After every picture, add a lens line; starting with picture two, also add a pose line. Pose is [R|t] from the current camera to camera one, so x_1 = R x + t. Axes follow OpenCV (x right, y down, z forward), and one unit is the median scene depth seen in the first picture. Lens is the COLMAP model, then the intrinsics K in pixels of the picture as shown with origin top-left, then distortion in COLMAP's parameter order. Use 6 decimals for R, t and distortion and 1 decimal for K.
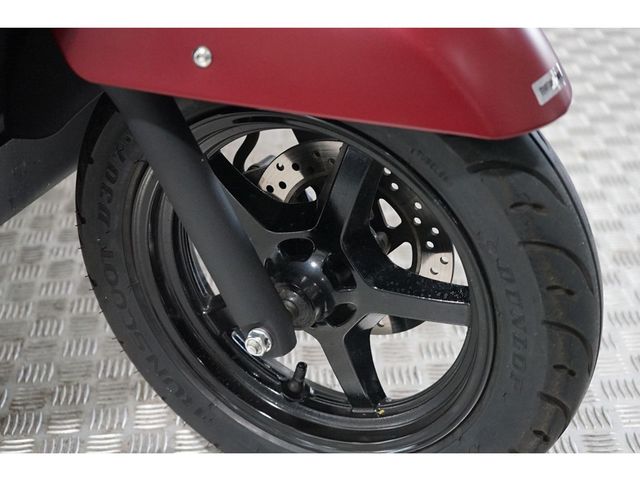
lens RADIAL K [[1147.7, 0, 317.9], [0, 1147.7, 240.2], [0, 0, 1]] dist [0.091977, 0.000000]
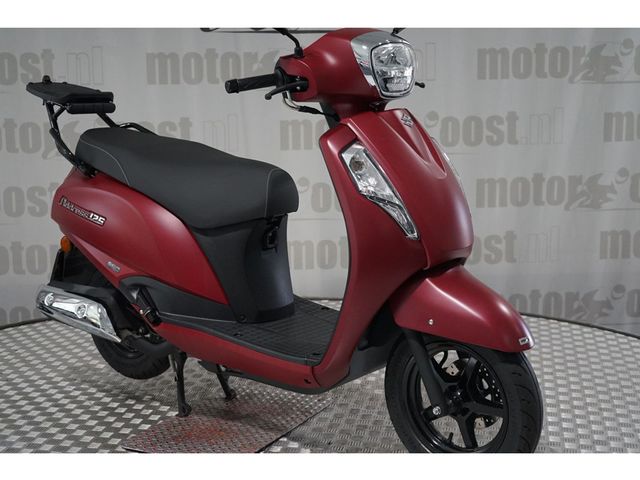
lens RADIAL K [[1006.7, 0, 319.7], [0, 1006.7, 239.7], [0, 0, 1]] dist [-0.004983, 0.000000]
pose [[0.965413, 0.105886, -0.238254, 0.238698], [-0.178240, 0.934964, -0.306712, 0.530169], [0.190283, 0.338571, 0.921500, -1.742647]]
